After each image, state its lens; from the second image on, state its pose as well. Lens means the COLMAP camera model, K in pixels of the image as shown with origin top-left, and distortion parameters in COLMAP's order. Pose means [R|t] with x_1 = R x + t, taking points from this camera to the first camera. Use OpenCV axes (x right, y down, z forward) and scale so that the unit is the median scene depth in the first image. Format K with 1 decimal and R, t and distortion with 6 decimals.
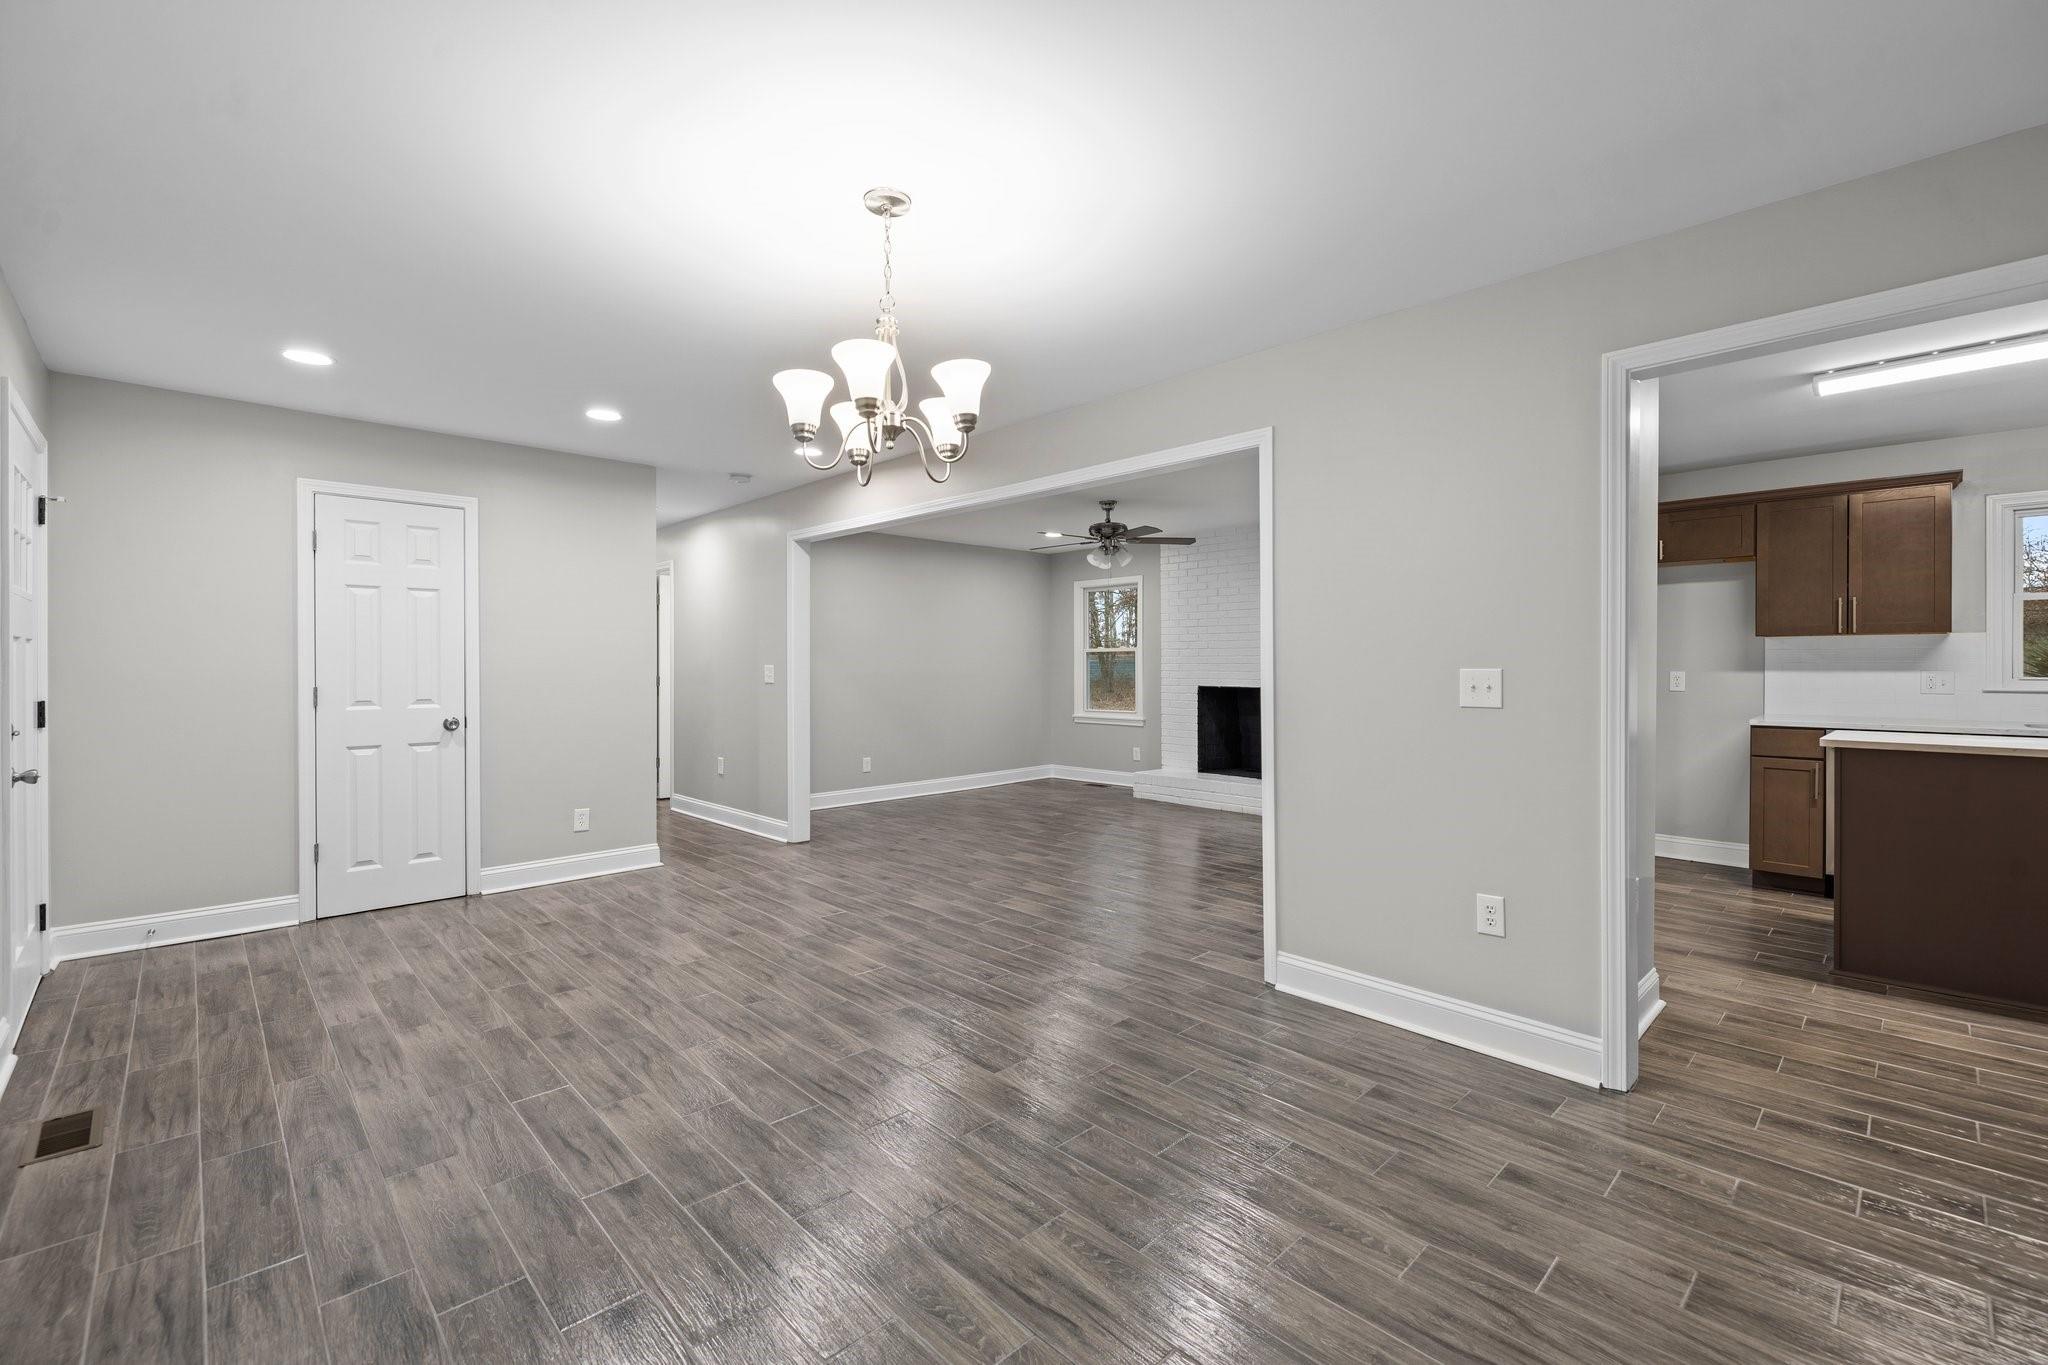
lens RADIAL K [[863.8, 0, 1023.0], [0, 863.8, 671.4], [0, 0, 1]] dist [0.000909, -0.000658]
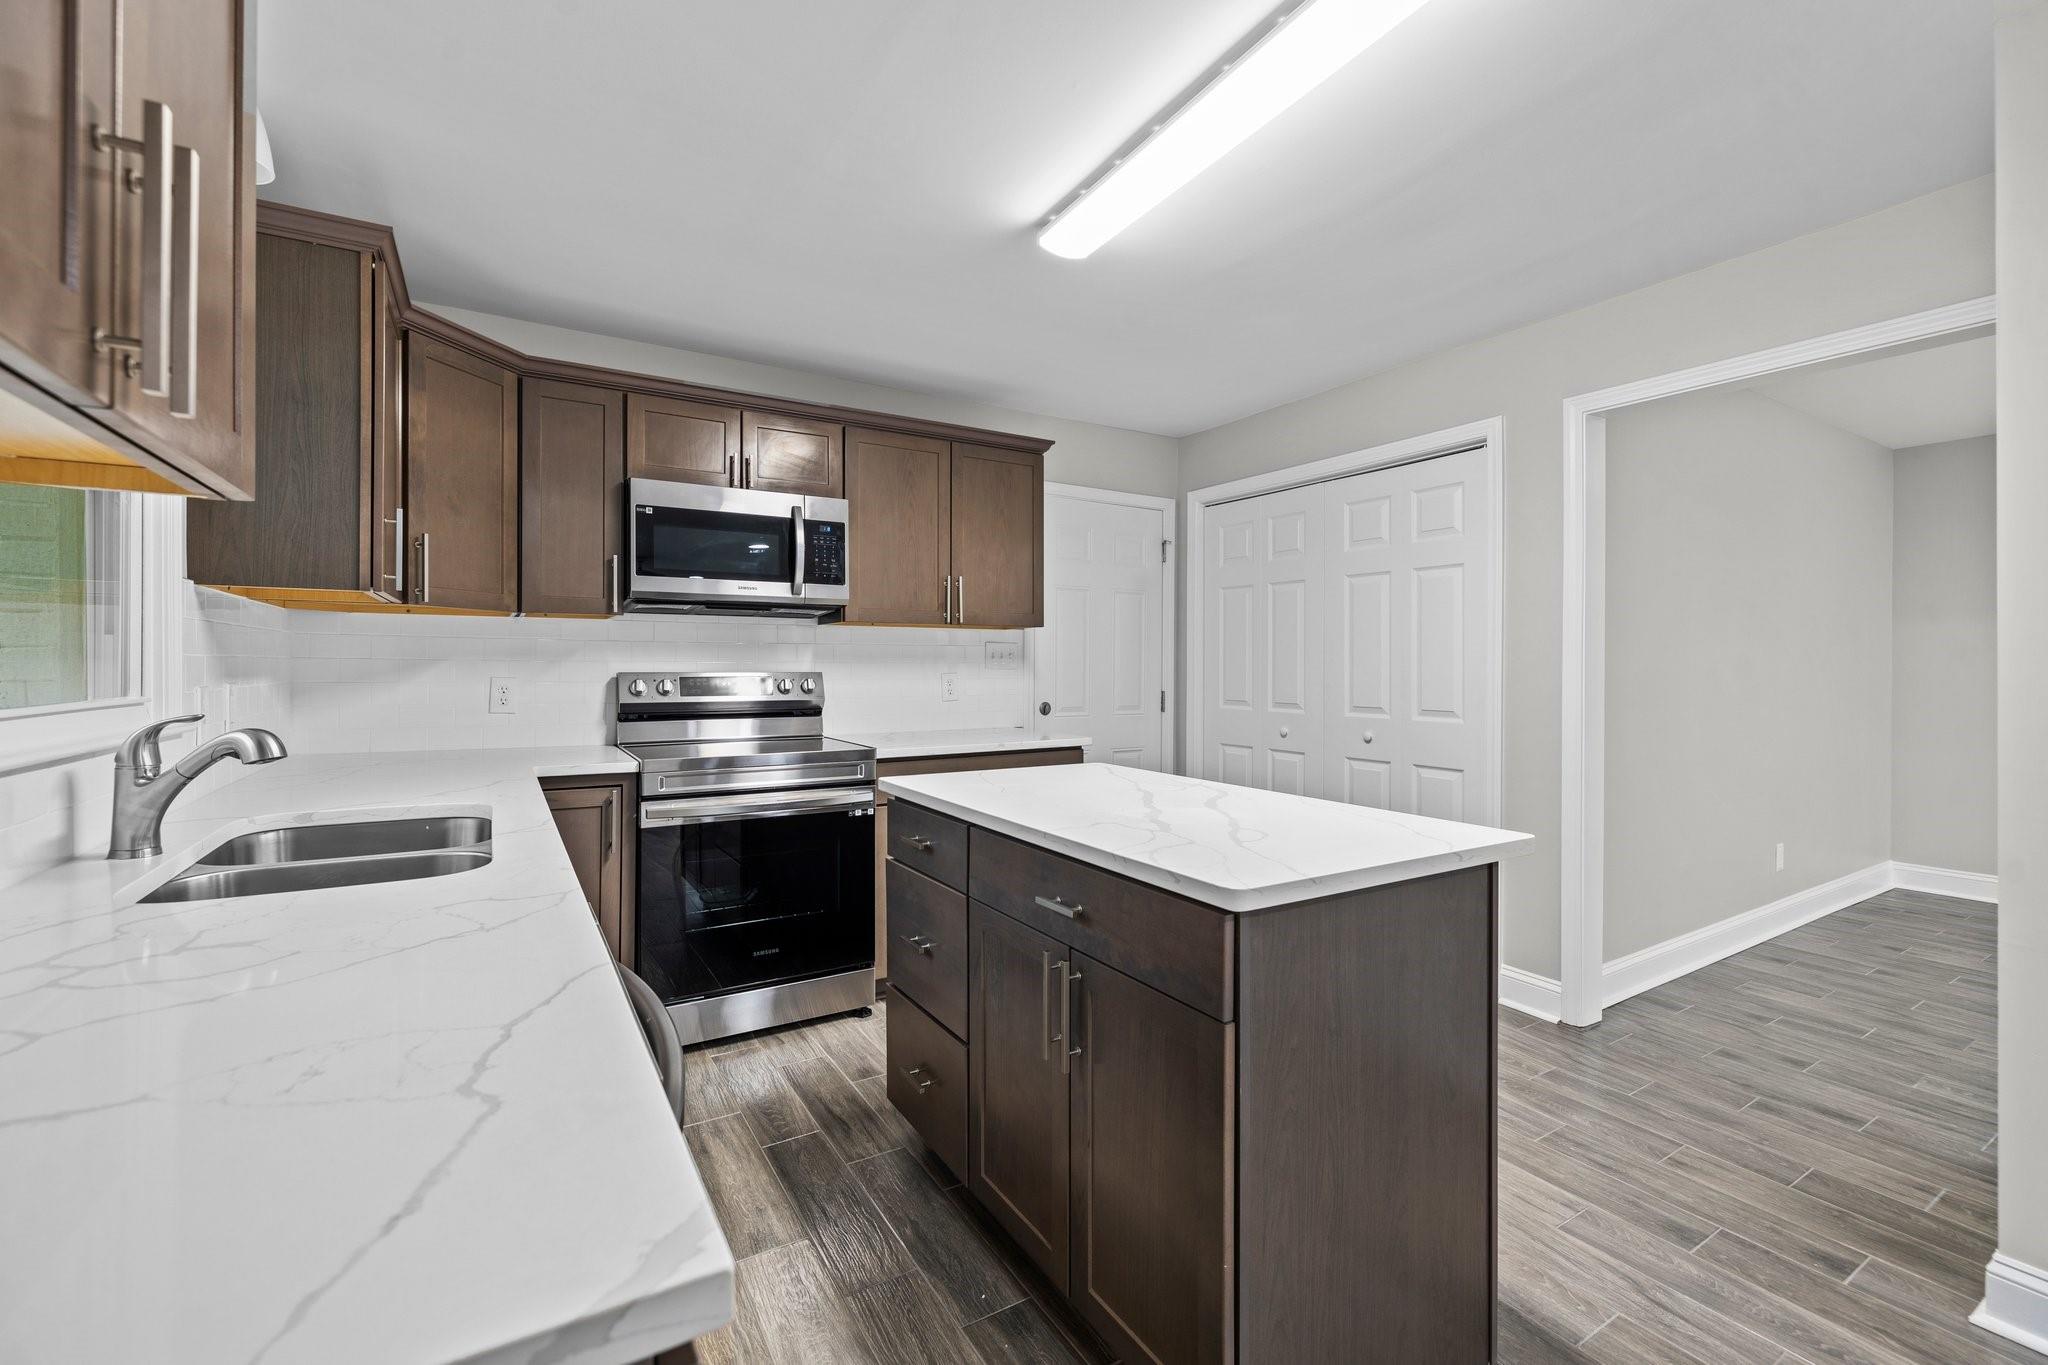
lens RADIAL K [[863.8, 0, 1019.7], [0, 863.8, 669.8], [0, 0, 1]] dist [0.000909, -0.000658]
pose [[-0.977335, -0.002466, 0.211685, 0.931186], [-0.000284, 0.999947, 0.010338, -0.008390], [-0.211699, 0.010044, -0.977283, 1.266429]]
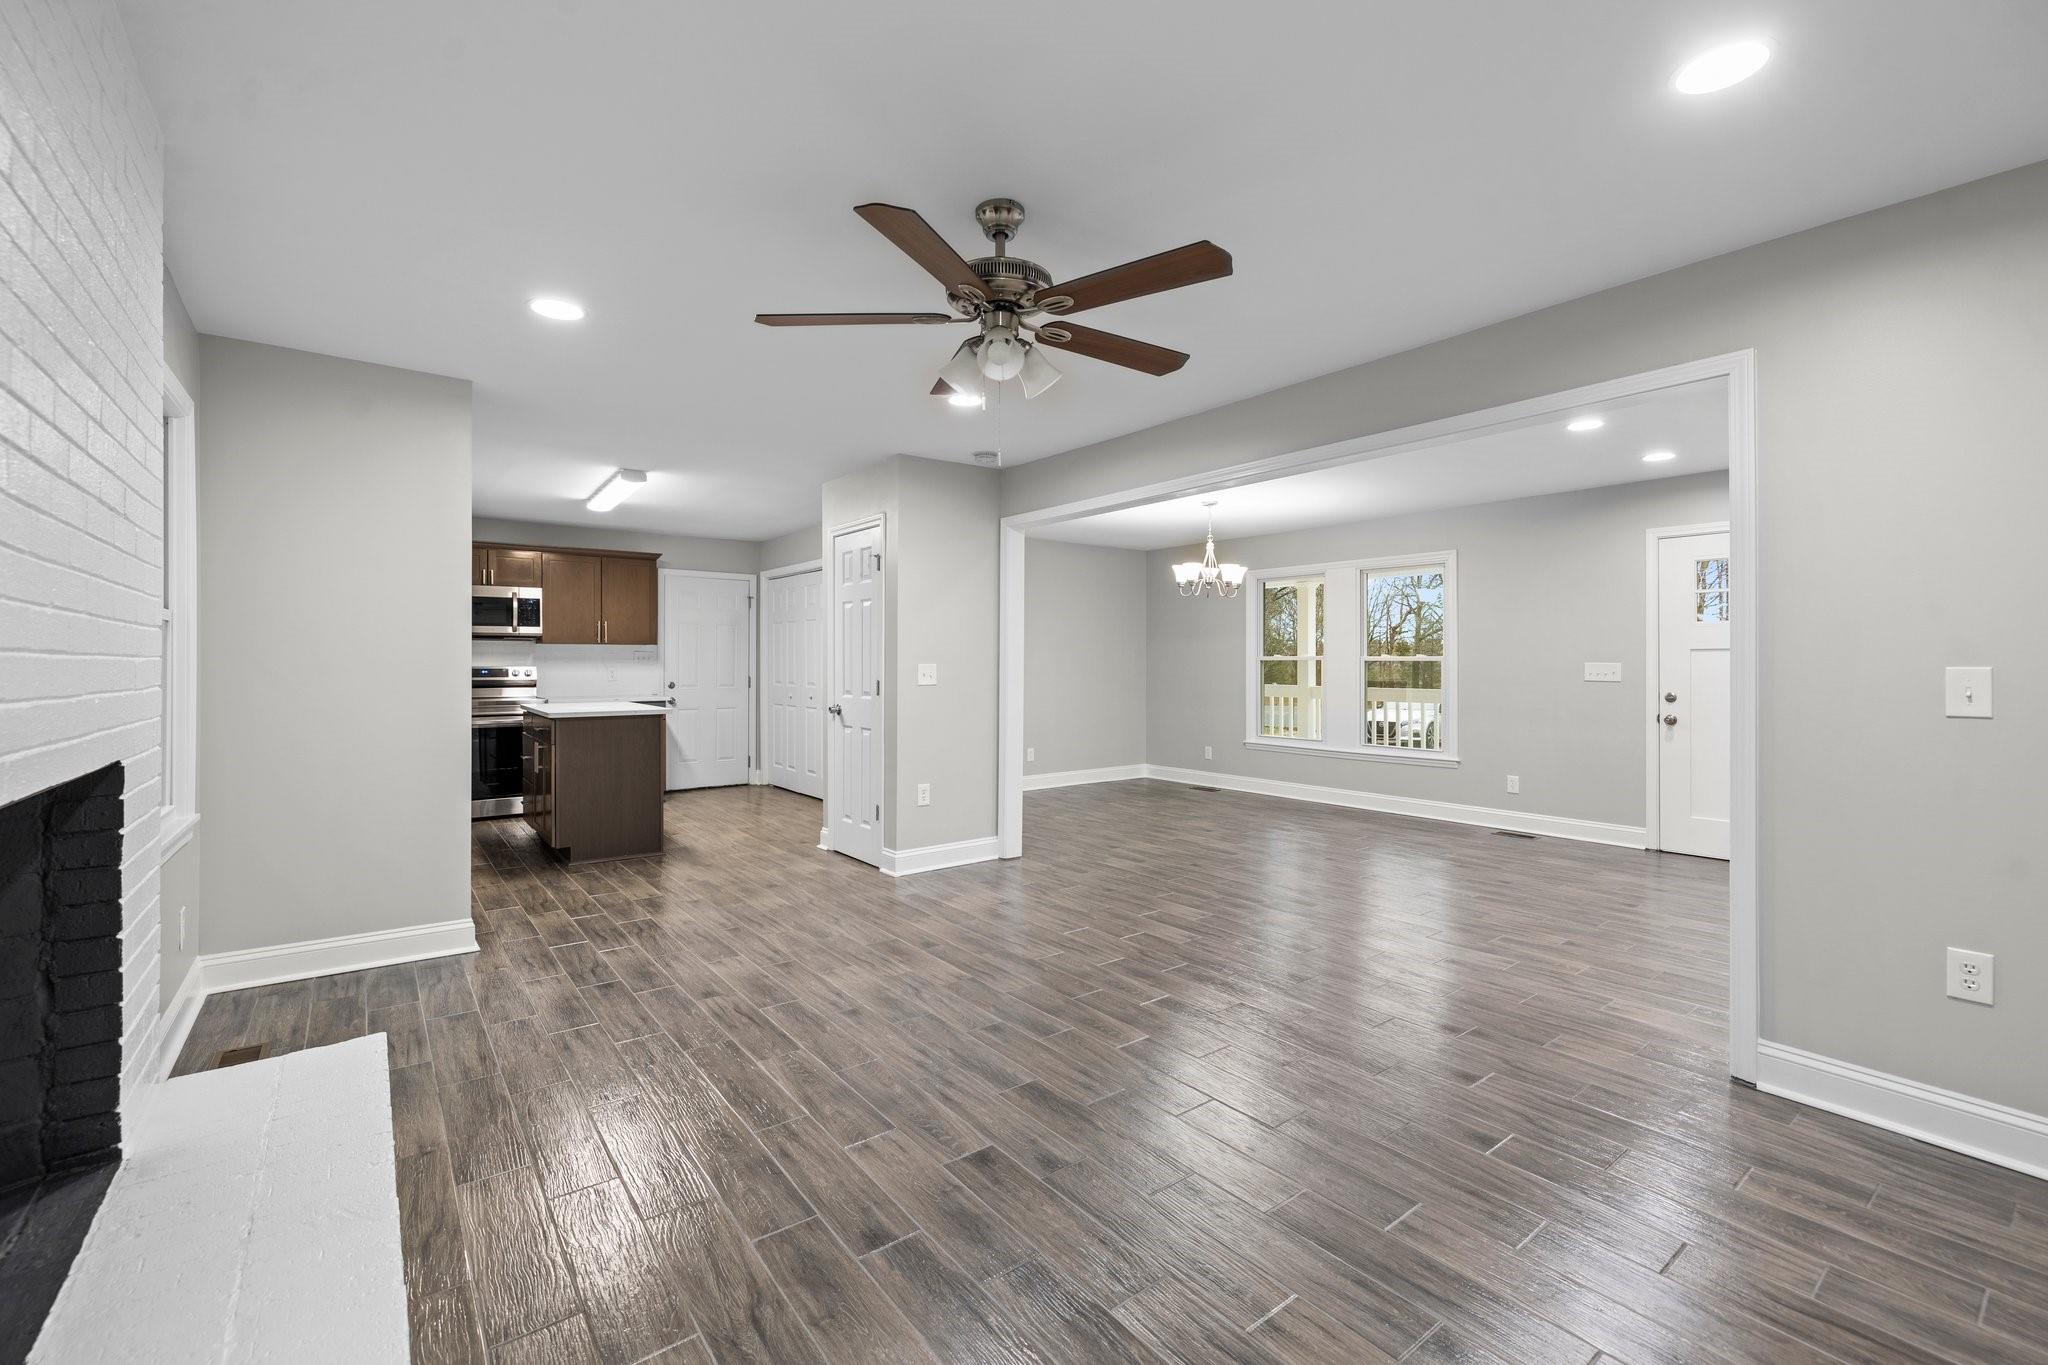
lens RADIAL K [[863.8, 0, 1021.9], [0, 863.8, 665.1], [0, 0, 1]] dist [0.000909, -0.000658]
pose [[-0.993665, -0.000907, 0.112380, 0.079505], [0.000021, 0.999966, 0.008261, -0.013994], [-0.112383, 0.008211, -0.993631, 2.168602]]
